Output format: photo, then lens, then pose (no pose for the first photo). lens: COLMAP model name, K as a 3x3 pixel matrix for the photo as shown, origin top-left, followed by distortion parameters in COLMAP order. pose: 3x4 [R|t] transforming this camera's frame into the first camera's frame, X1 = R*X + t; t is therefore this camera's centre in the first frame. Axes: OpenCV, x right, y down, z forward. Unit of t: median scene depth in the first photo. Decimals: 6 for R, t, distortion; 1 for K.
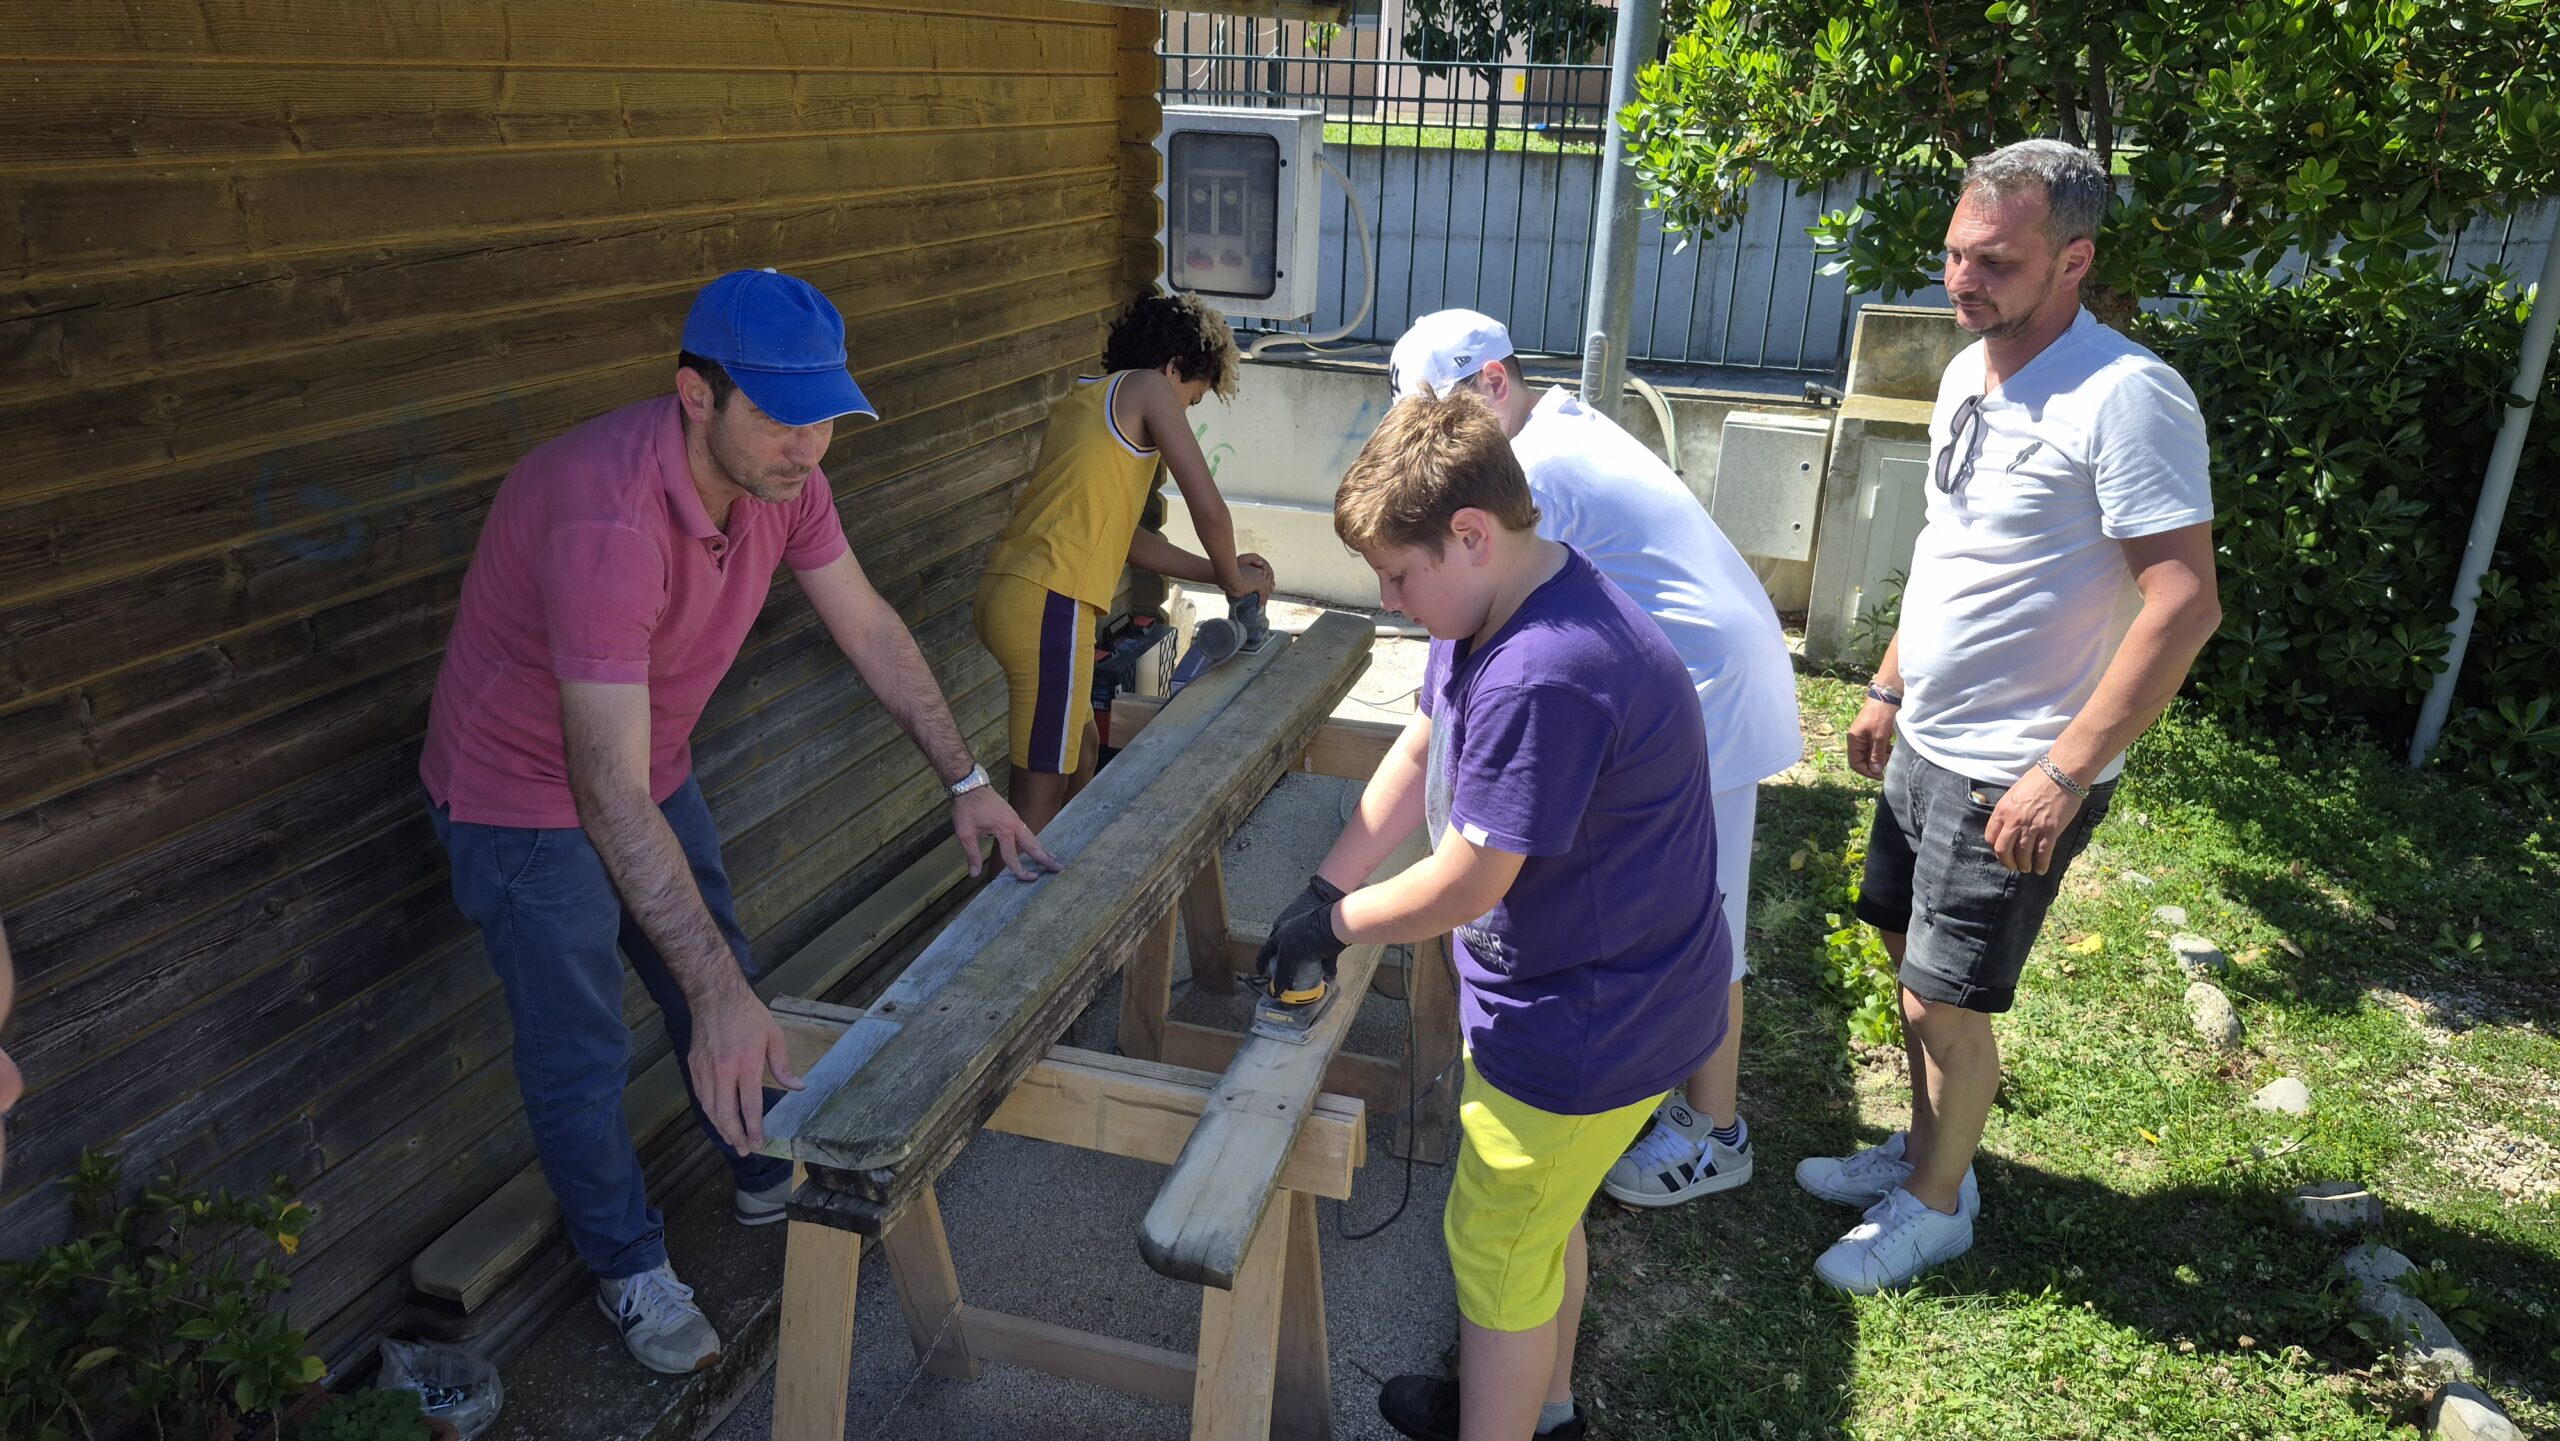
lens RADIAL K [[1752.1, 0, 1270.6], [0, 1752.1, 749.4], [0, 0, 1]] dist [0.069966, -0.082146]
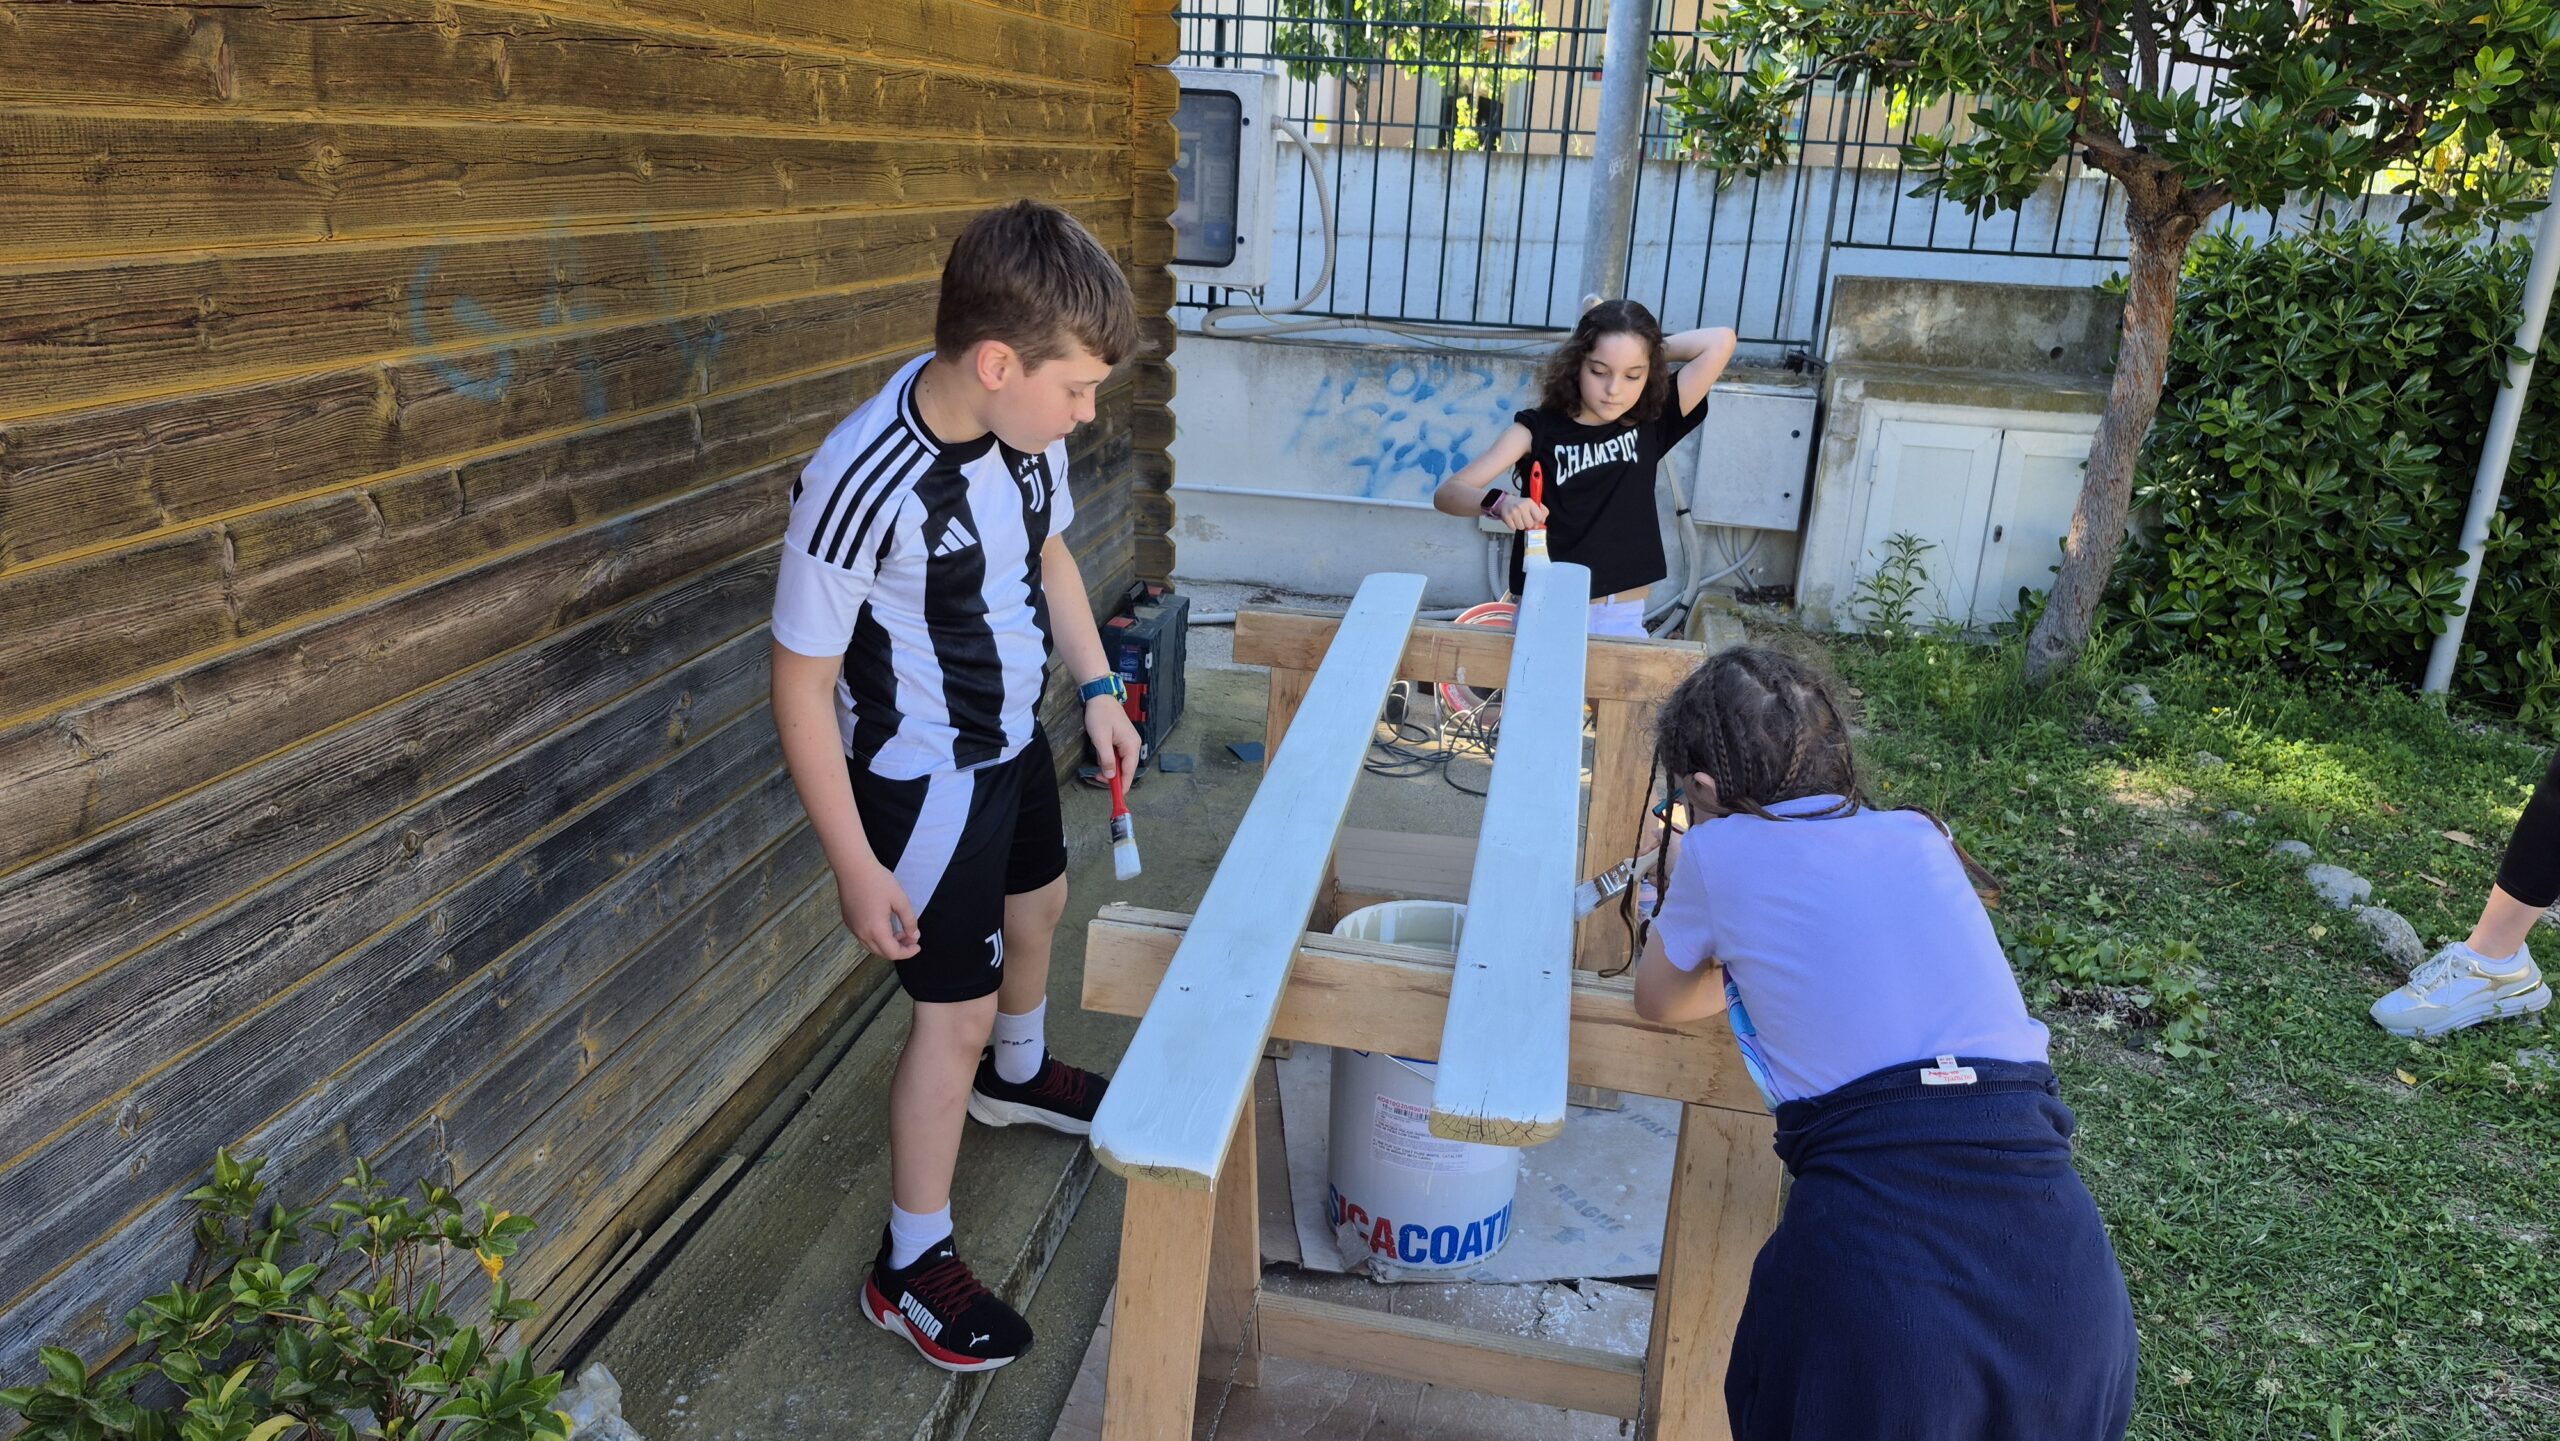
lens RADIAL K [[1757.6, 0, 1257.9], [0, 1757.6, 734.2], [0, 0, 1]] dist [0.059025, -0.085423]
pose [[0.991951, -0.027333, 0.123640, -0.296080], [0.032295, 0.998744, -0.038310, 0.085232], [-0.122438, 0.041995, 0.991587, 0.187870]]
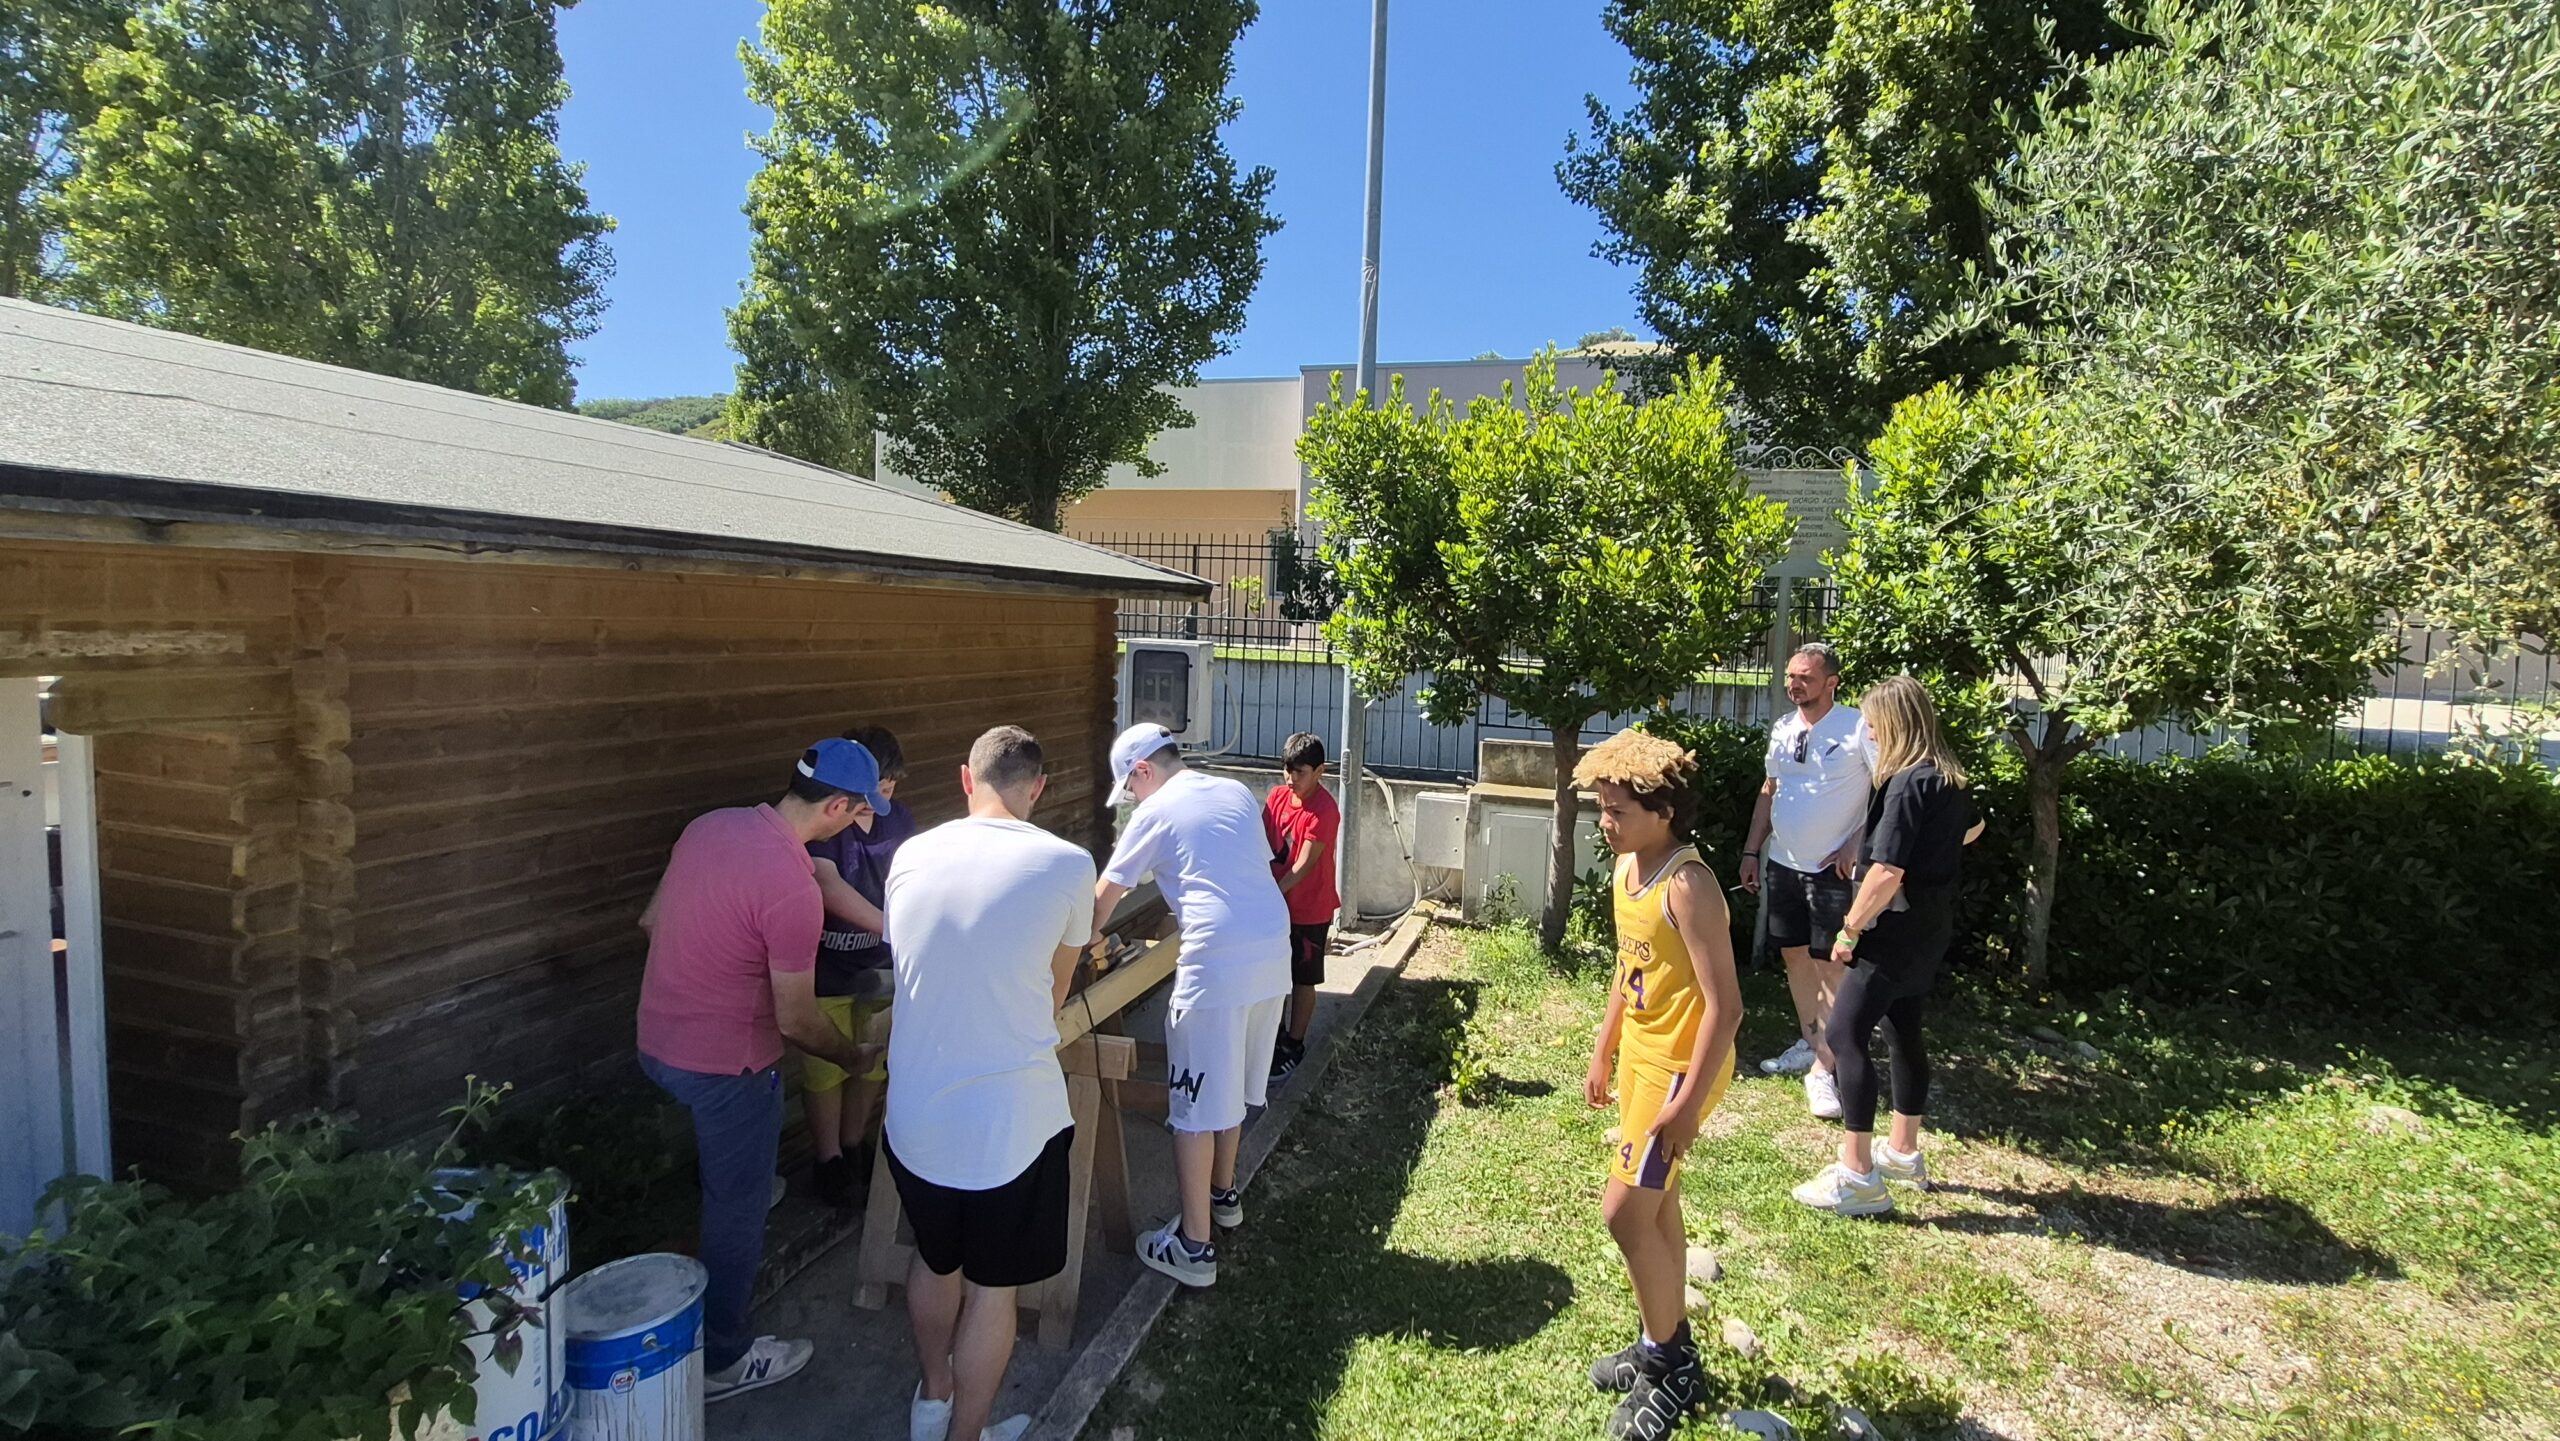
lens RADIAL K [[1129.6, 0, 1280.0], [0, 1129.6, 720.5], [0, 0, 1]] dist [-0.000046, 0.000001]
pose [[0.999438, 0.009247, 0.032227, 0.174380], [-0.000085, 0.961911, -0.273362, 0.182525], [-0.033528, 0.273206, 0.961371, -0.513964]]
